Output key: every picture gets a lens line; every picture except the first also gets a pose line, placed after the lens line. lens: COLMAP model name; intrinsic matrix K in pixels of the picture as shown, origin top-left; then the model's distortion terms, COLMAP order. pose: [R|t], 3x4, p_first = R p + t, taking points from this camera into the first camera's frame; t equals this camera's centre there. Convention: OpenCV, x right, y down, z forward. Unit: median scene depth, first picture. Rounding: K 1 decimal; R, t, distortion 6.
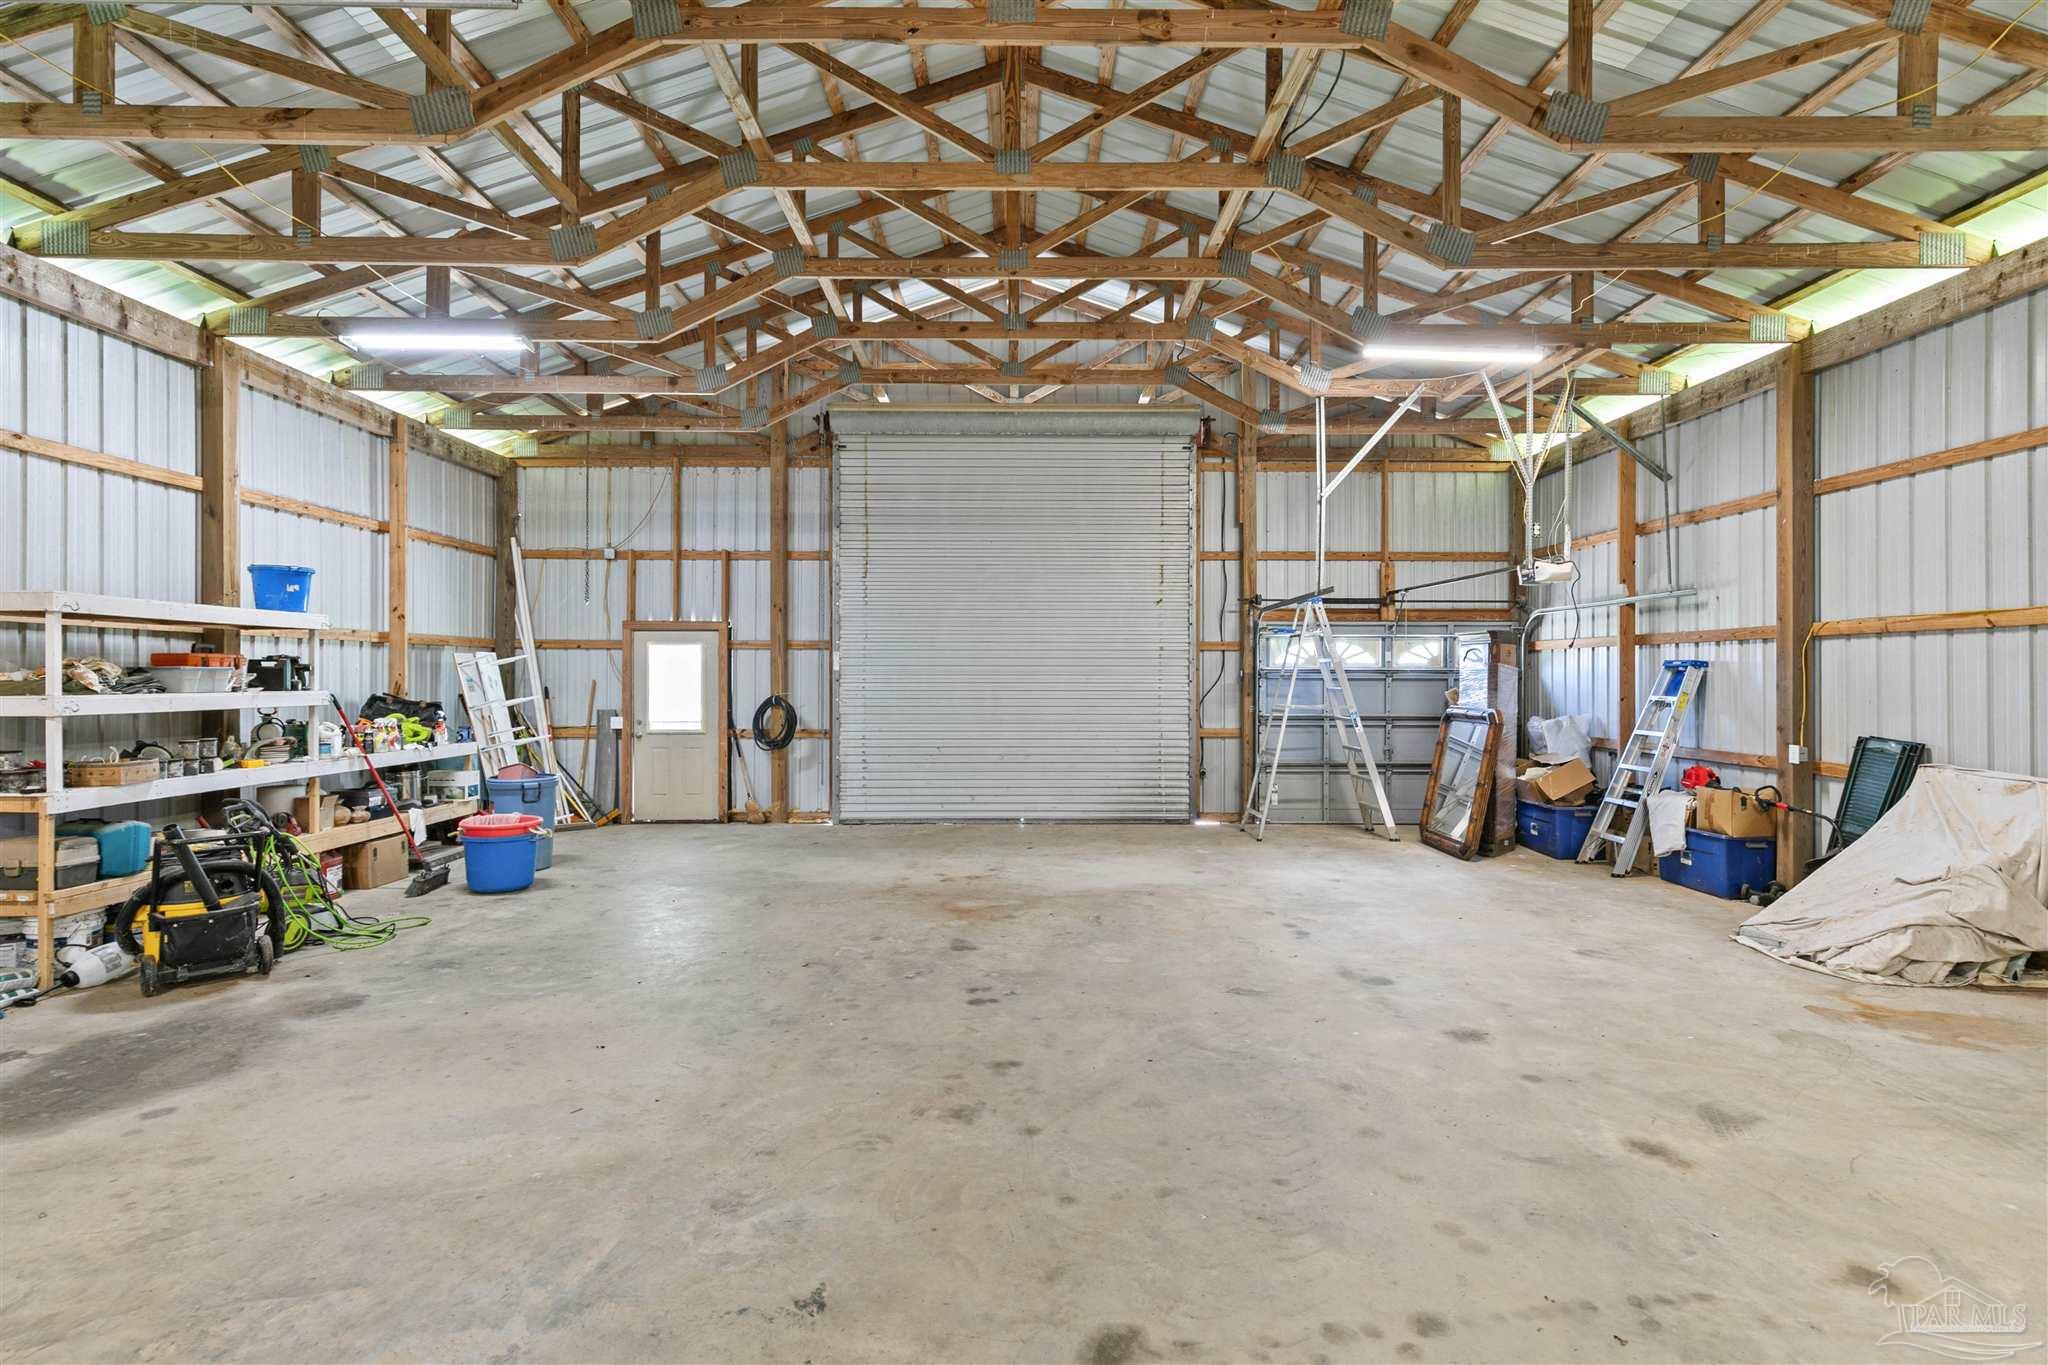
lens RADIAL K [[937.4, 0, 1019.7], [0, 937.4, 674.0], [0, 0, 1]] dist [0.000035, -0.000195]
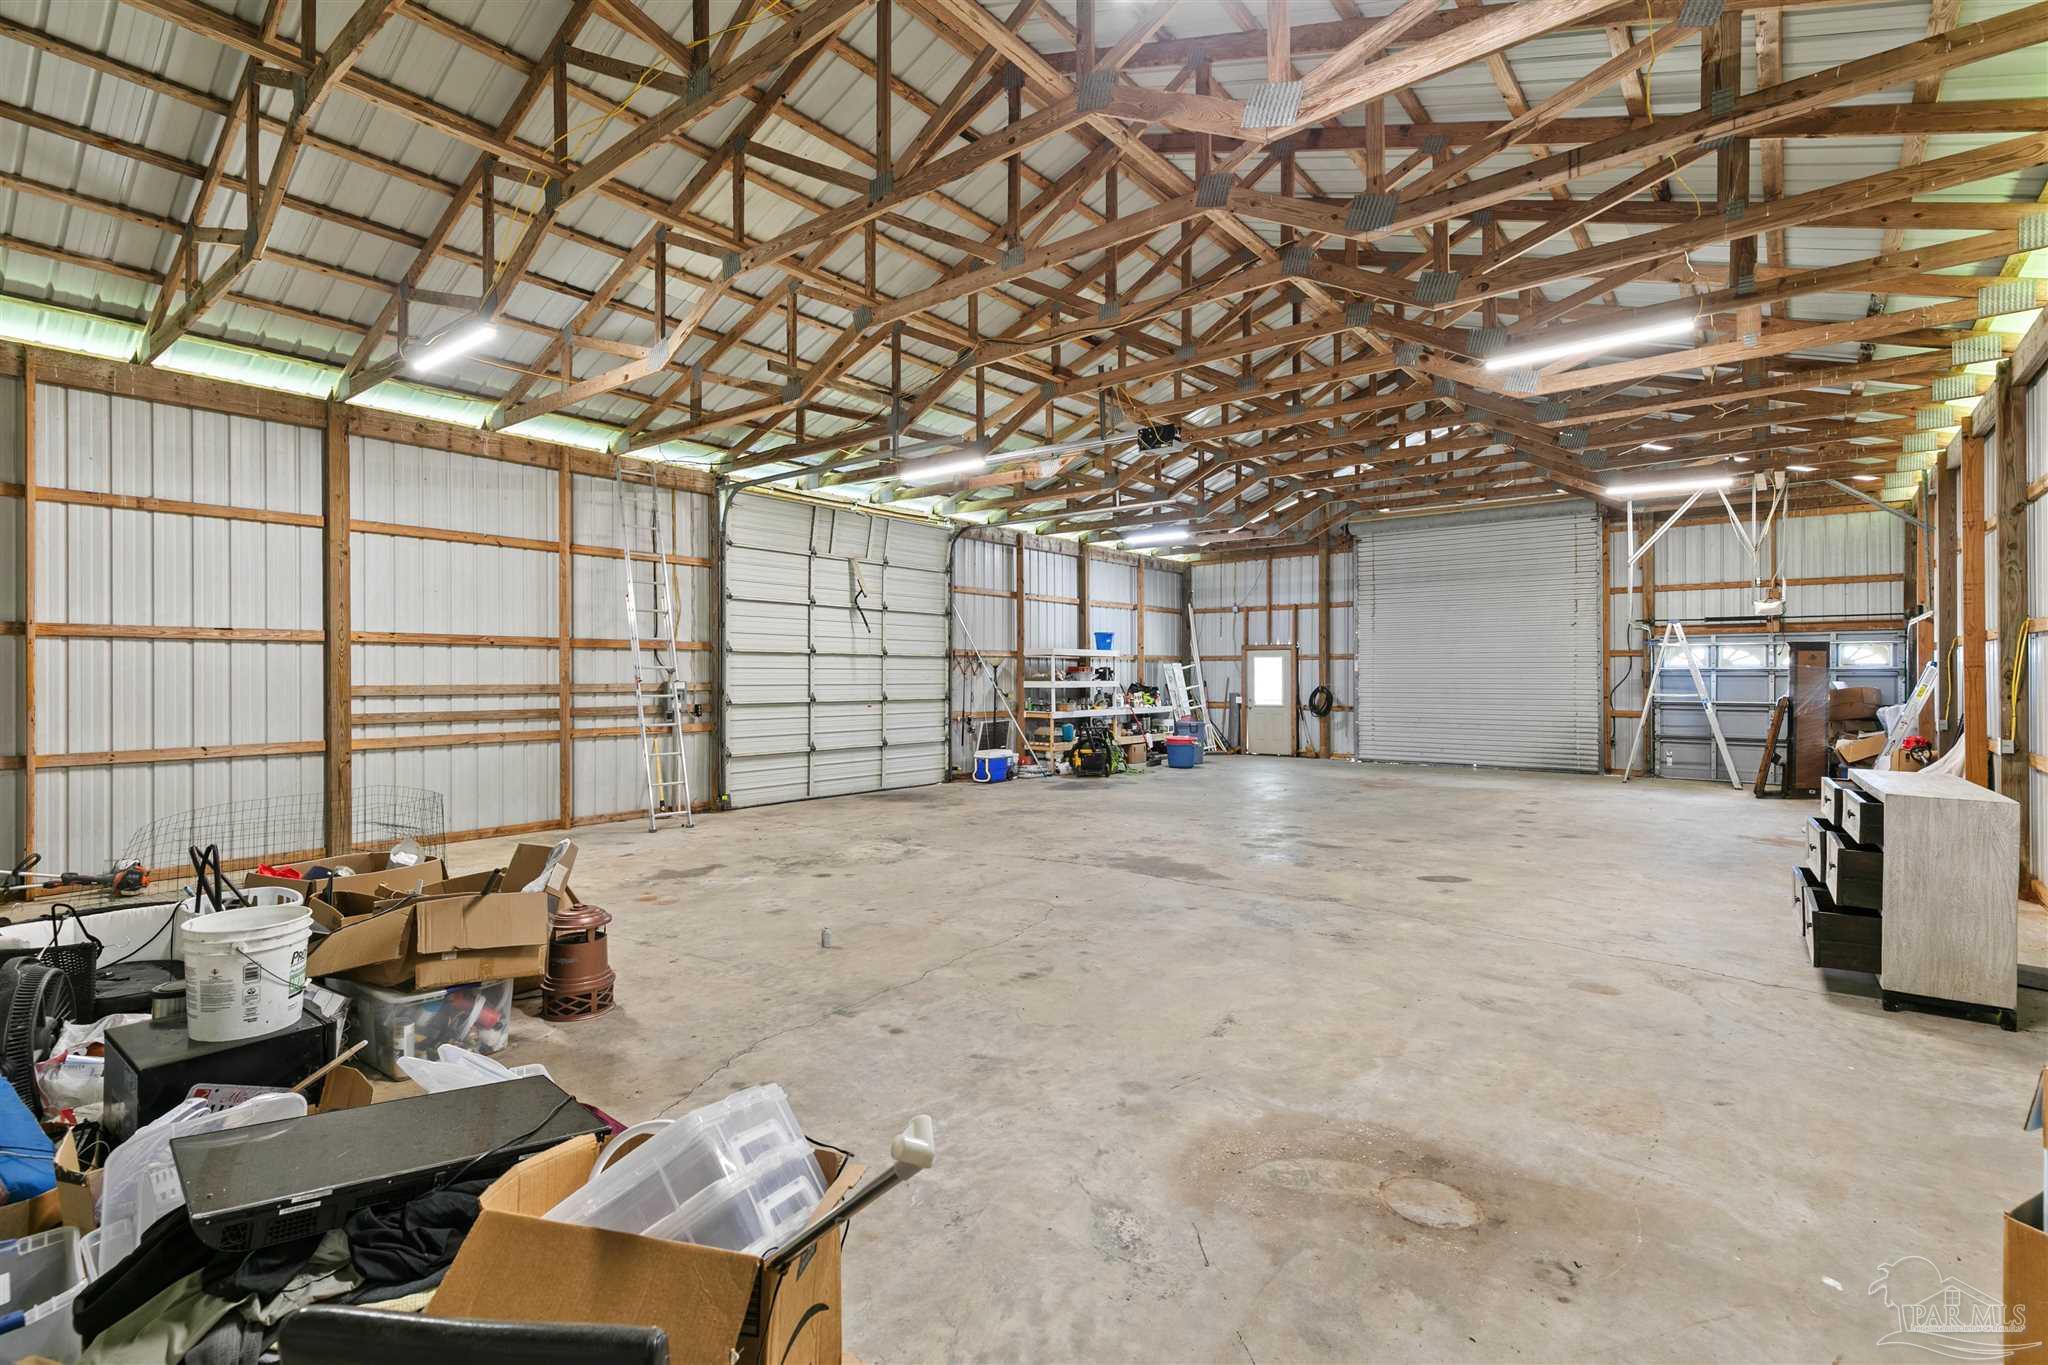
lens RADIAL K [[937.4, 0, 1019.7], [0, 937.4, 674.0], [0, 0, 1]] dist [0.000035, -0.000195]
pose [[0.768901, -0.002127, -0.639364, 0.433207], [0.002943, 0.999996, 0.000212, -0.001099], [0.639361, -0.002045, 0.768904, -0.722258]]
